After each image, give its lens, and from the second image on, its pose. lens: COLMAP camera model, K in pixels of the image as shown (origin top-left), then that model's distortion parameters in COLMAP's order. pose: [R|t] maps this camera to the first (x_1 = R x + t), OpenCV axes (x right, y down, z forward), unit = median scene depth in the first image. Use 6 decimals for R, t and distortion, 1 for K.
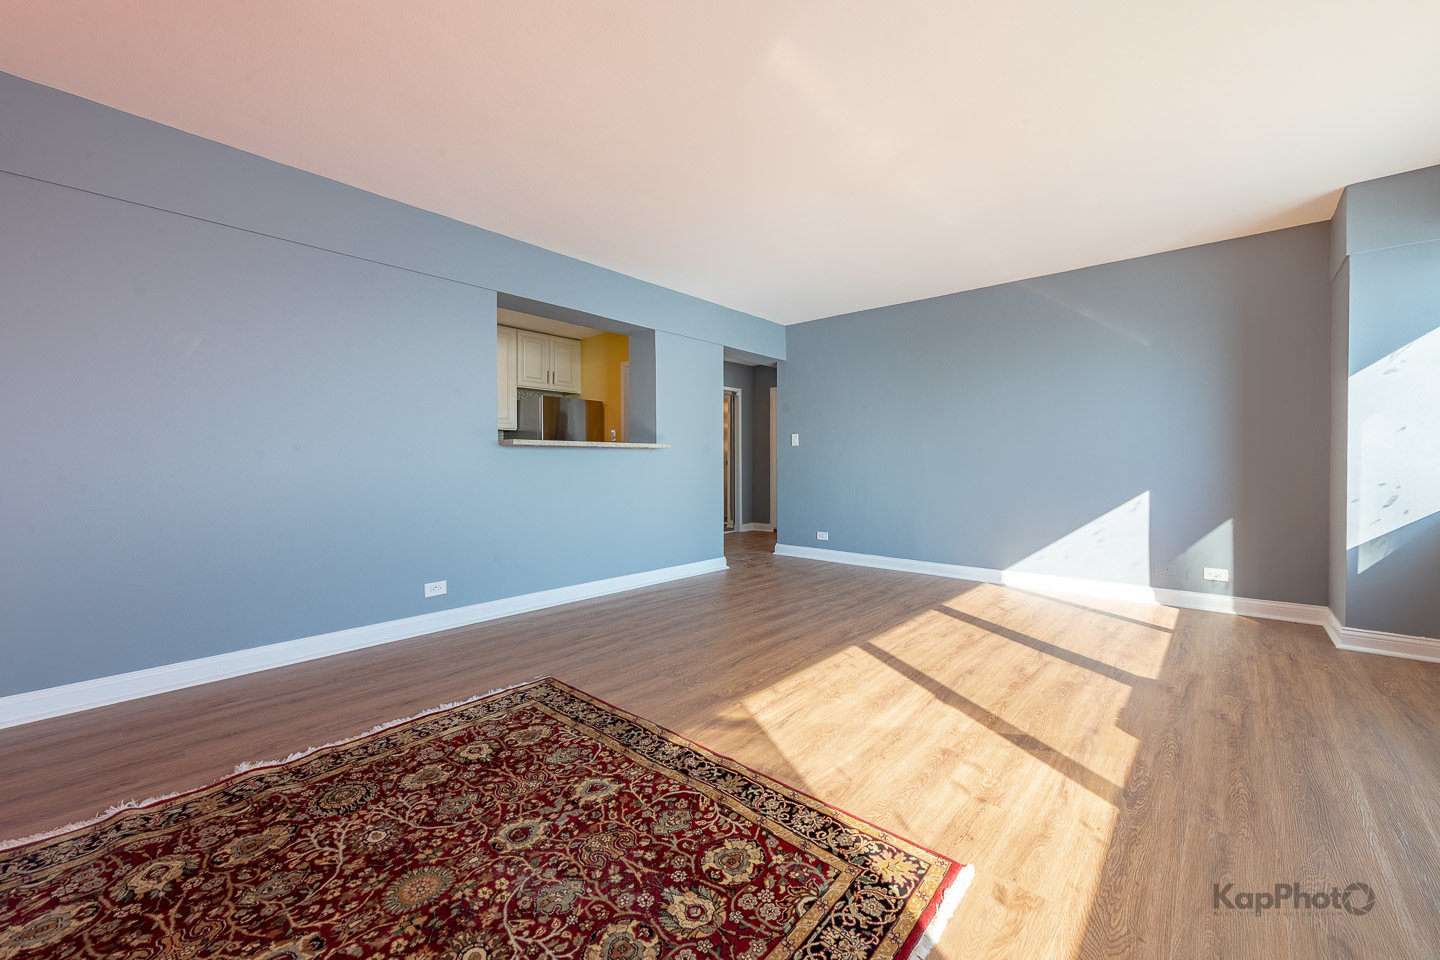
lens RADIAL K [[569.5, 0, 727.4], [0, 569.5, 472.6], [0, 0, 1]] dist [0.016614, -0.004657]
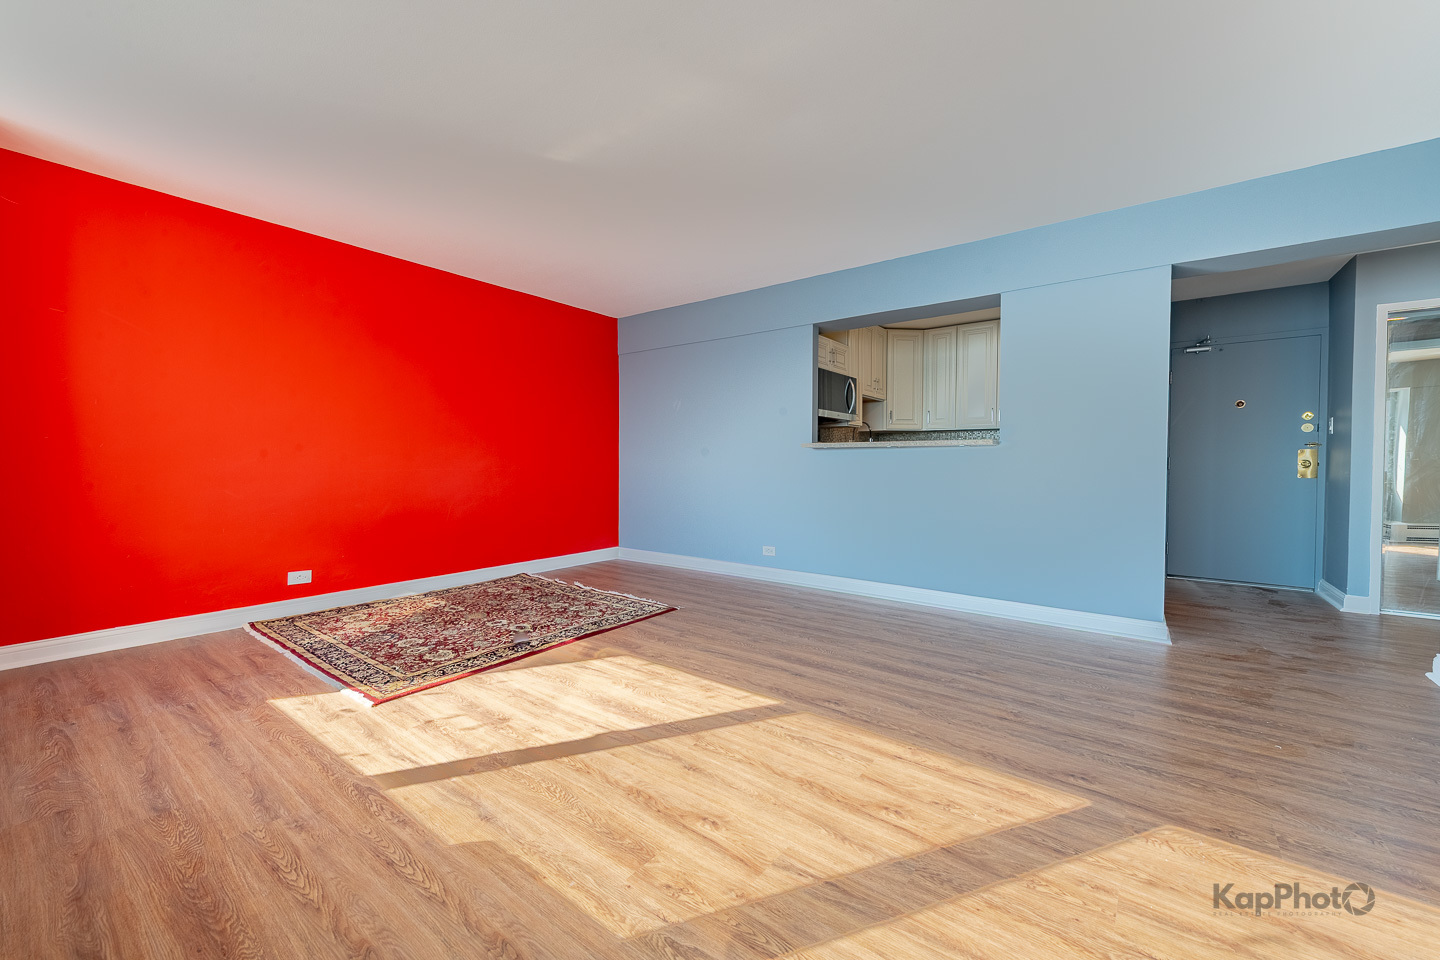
lens RADIAL K [[569.5, 0, 723.1], [0, 569.5, 473.8], [0, 0, 1]] dist [0.016614, -0.004657]
pose [[0.056204, 0.022484, -0.998166, 1.490787], [-0.021809, 0.999536, 0.021287, -0.025875], [0.998181, 0.020573, 0.056668, 1.340394]]
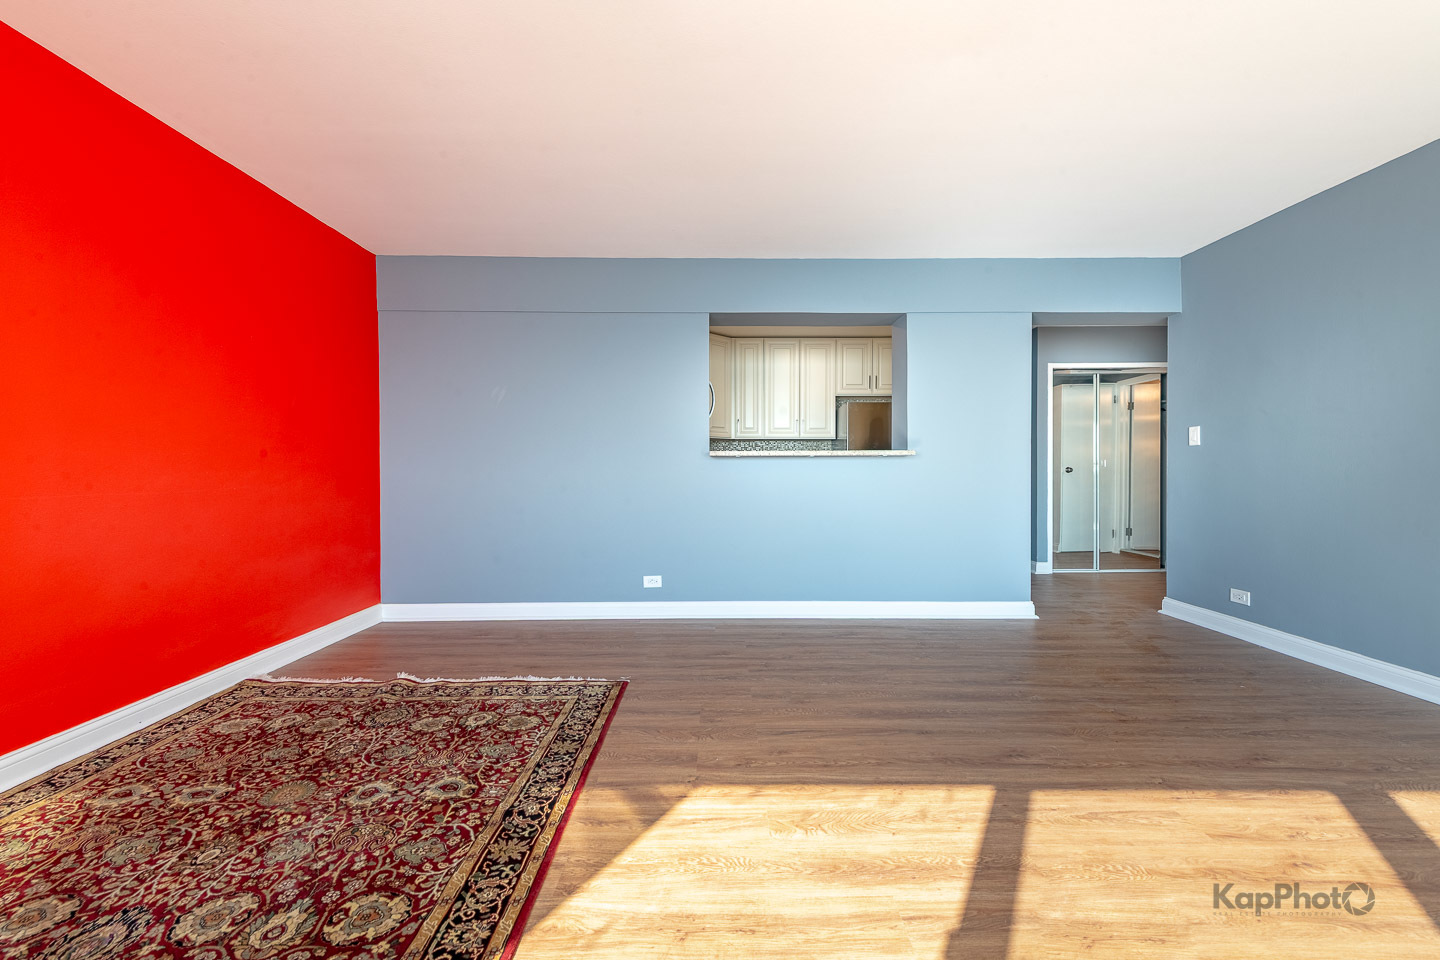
lens RADIAL K [[569.5, 0, 726.6], [0, 569.5, 473.6], [0, 0, 1]] dist [0.016614, -0.004657]
pose [[0.657511, 0.007339, -0.753409, 0.766844], [-0.012887, 0.999916, -0.001506, -0.026847], [0.753334, 0.010699, 0.657551, 0.584775]]
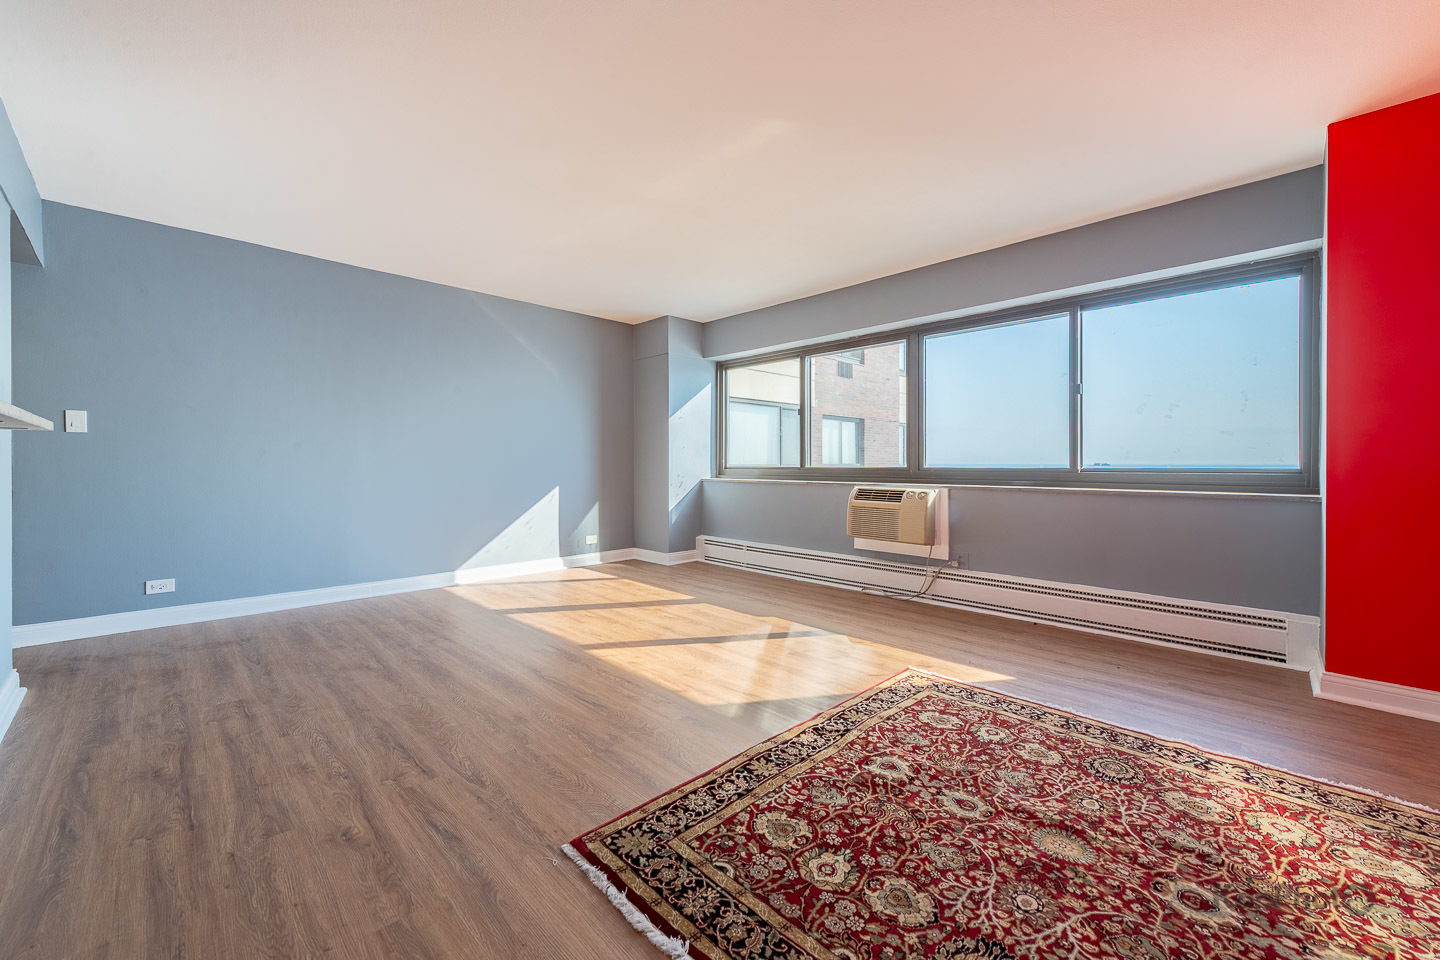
lens RADIAL K [[569.5, 0, 726.0], [0, 569.5, 468.1], [0, 0, 1]] dist [0.016614, -0.004657]
pose [[0.075929, -0.008141, 0.997080, -1.129080], [0.016974, 0.999832, 0.006871, -0.021538], [-0.996969, 0.016403, 0.076054, 1.036198]]
